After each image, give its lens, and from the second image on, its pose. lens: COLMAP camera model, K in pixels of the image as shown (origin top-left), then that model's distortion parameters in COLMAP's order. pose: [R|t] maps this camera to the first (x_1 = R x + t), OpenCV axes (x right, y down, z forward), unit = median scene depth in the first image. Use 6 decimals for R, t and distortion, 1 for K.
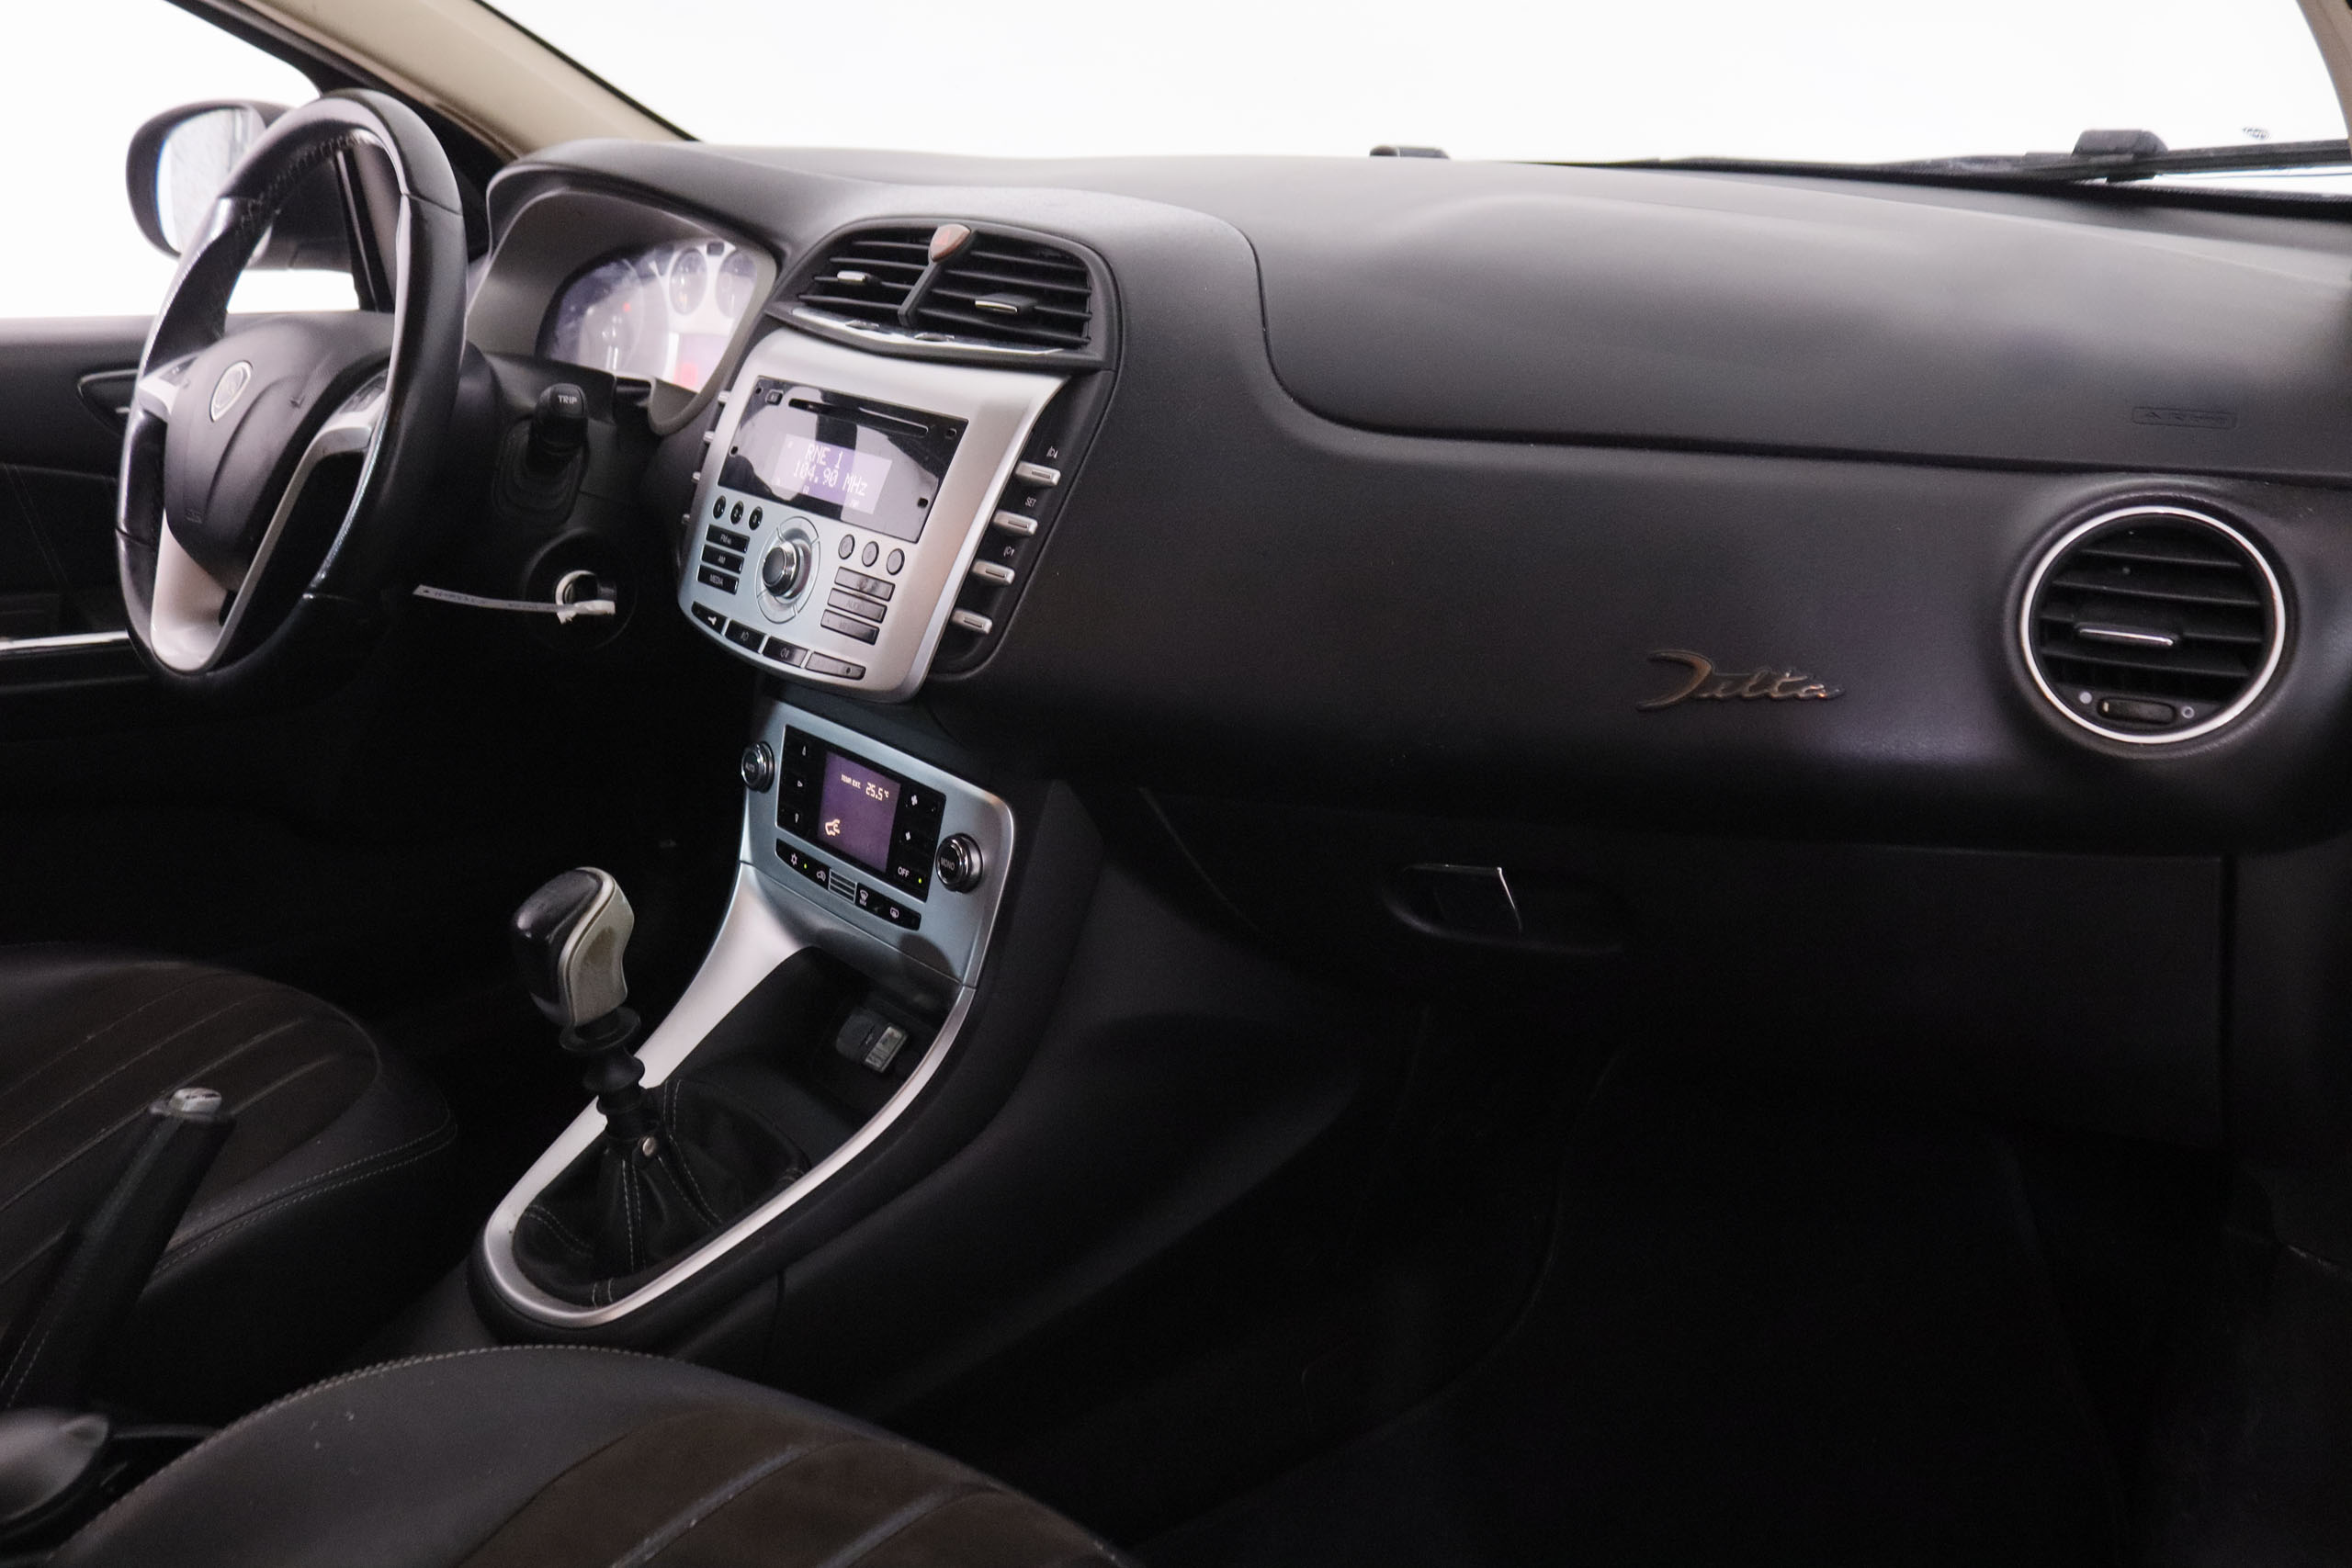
lens RADIAL K [[1901.9, 0, 1170.7], [0, 1901.9, 773.9], [0, 0, 1]] dist [-0.173147, 0.130743]
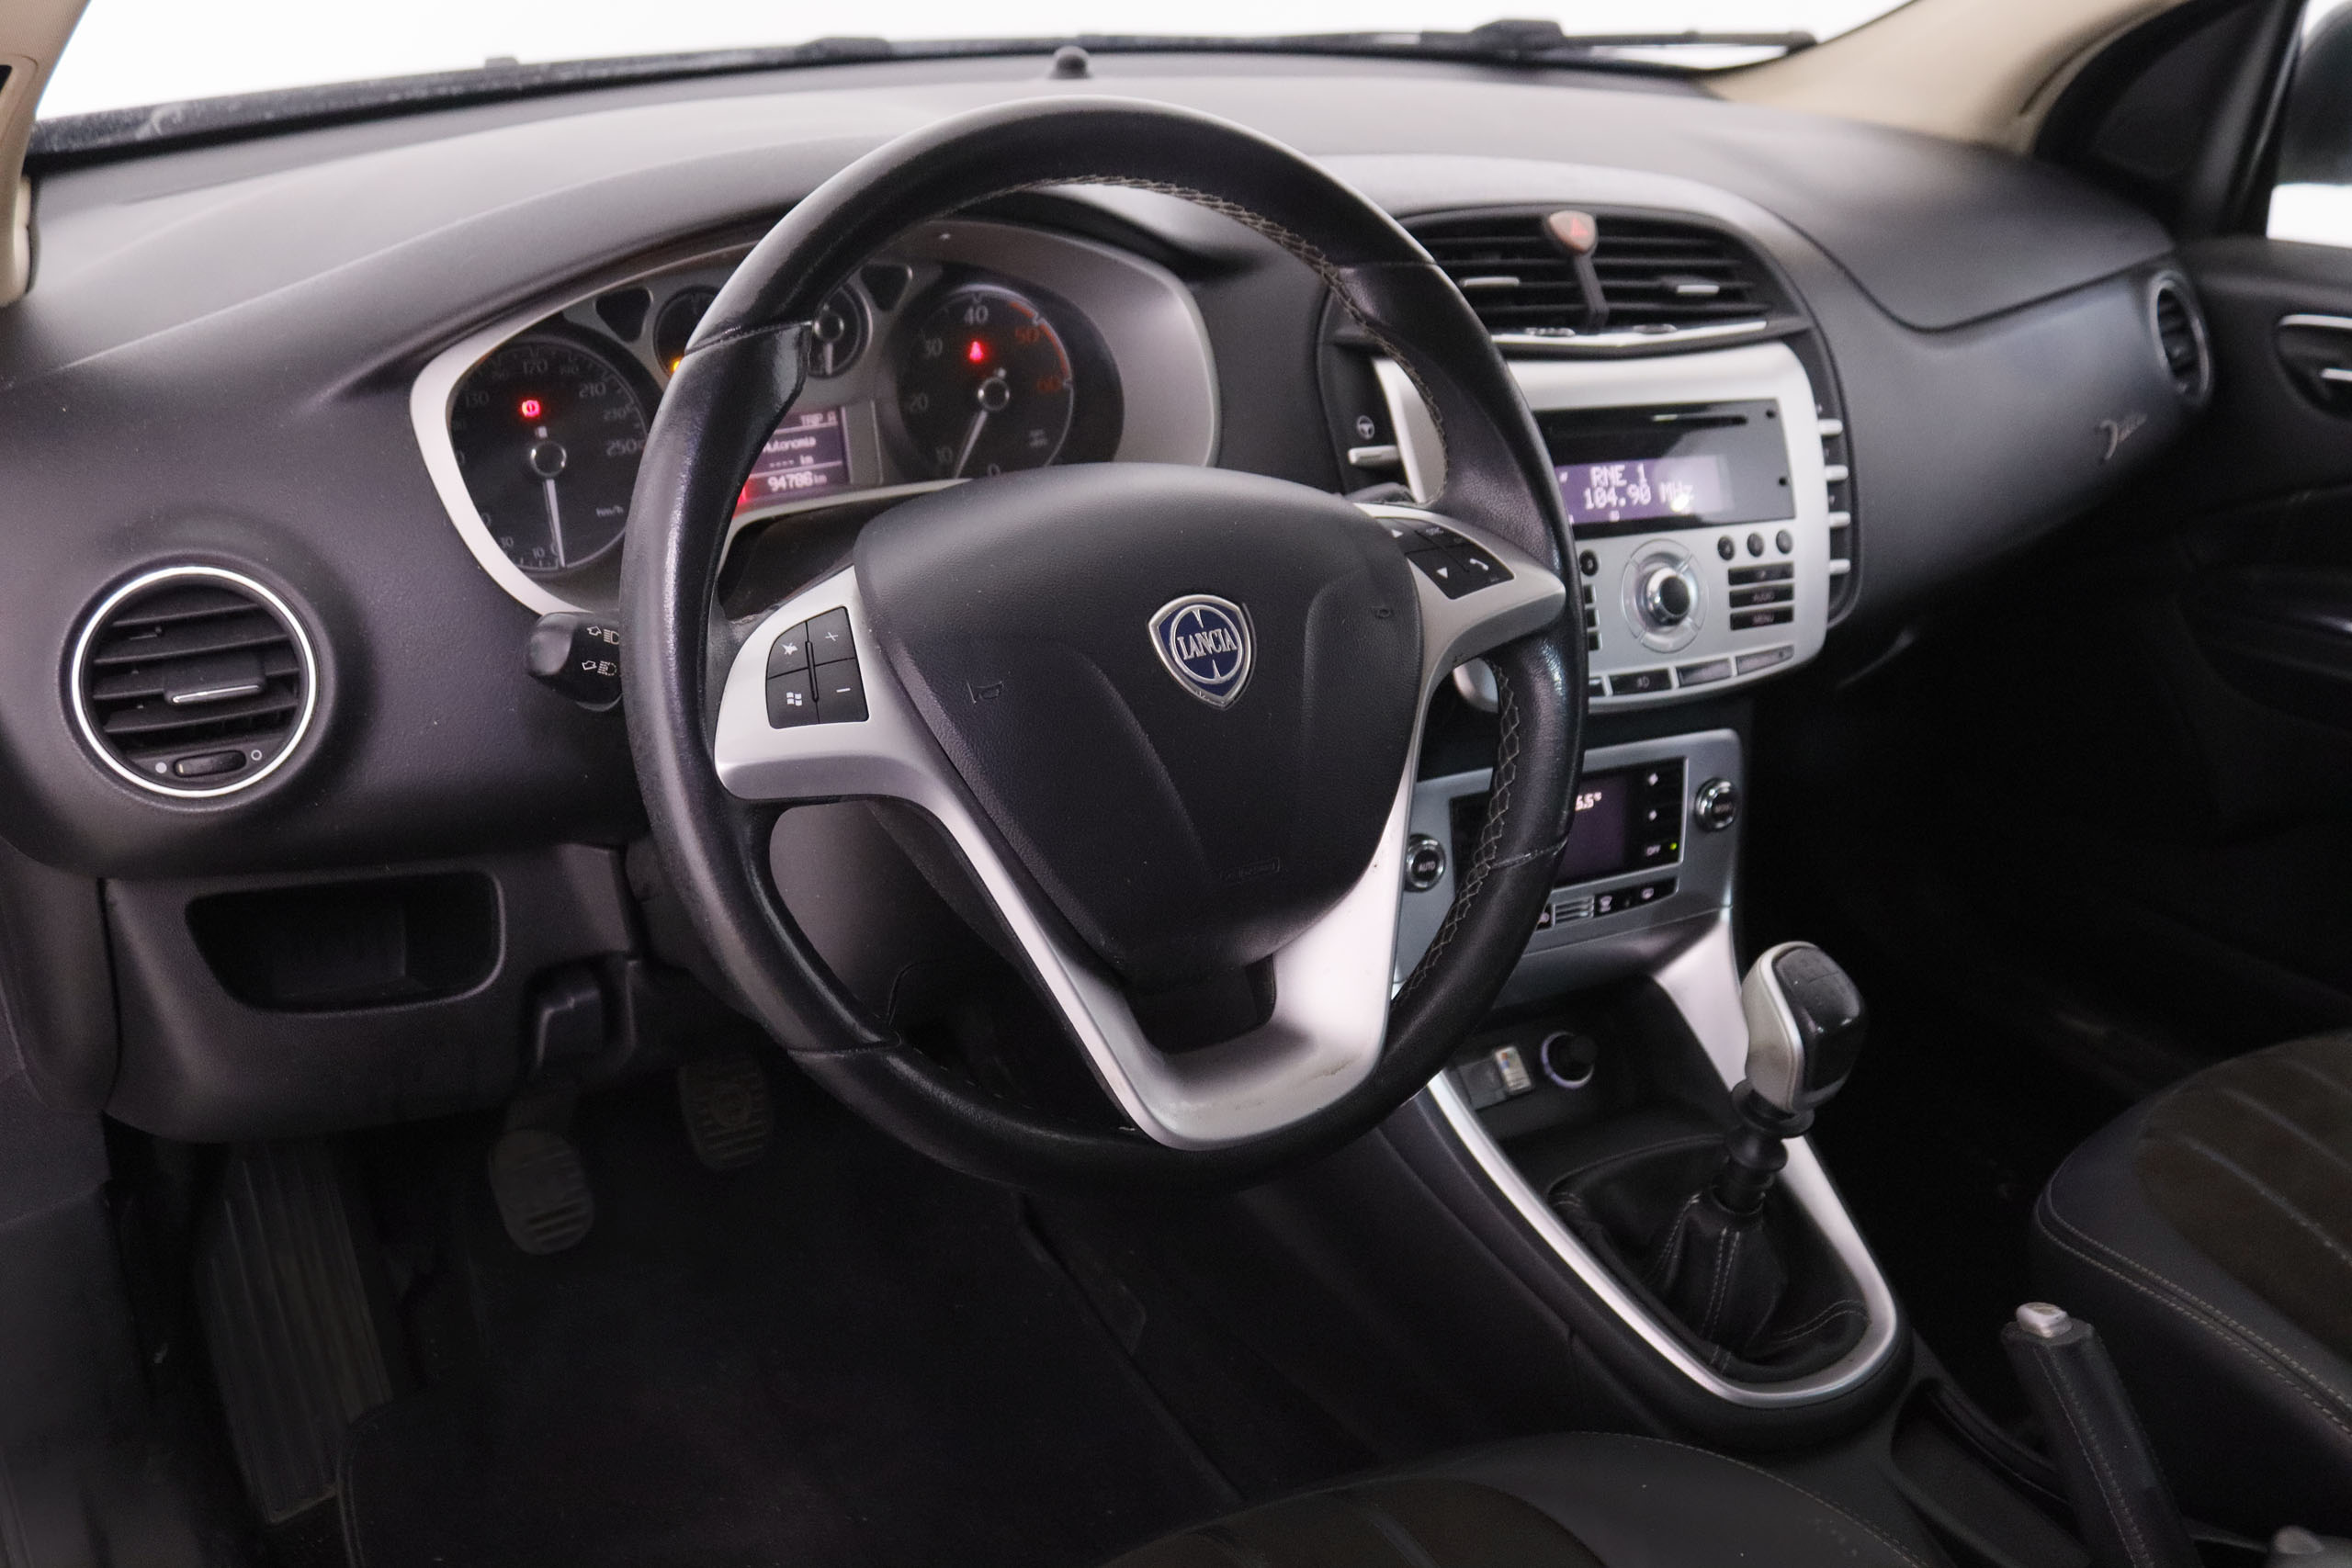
lens RADIAL K [[2128.4, 0, 1216.5], [0, 2128.4, 783.8], [0, 0, 1]] dist [-0.146403, 0.124479]
pose [[0.214441, -0.383073, 0.898482, -1.227295], [0.263672, 0.908434, 0.324385, -0.421334], [-0.940475, 0.167343, 0.295811, 0.894373]]
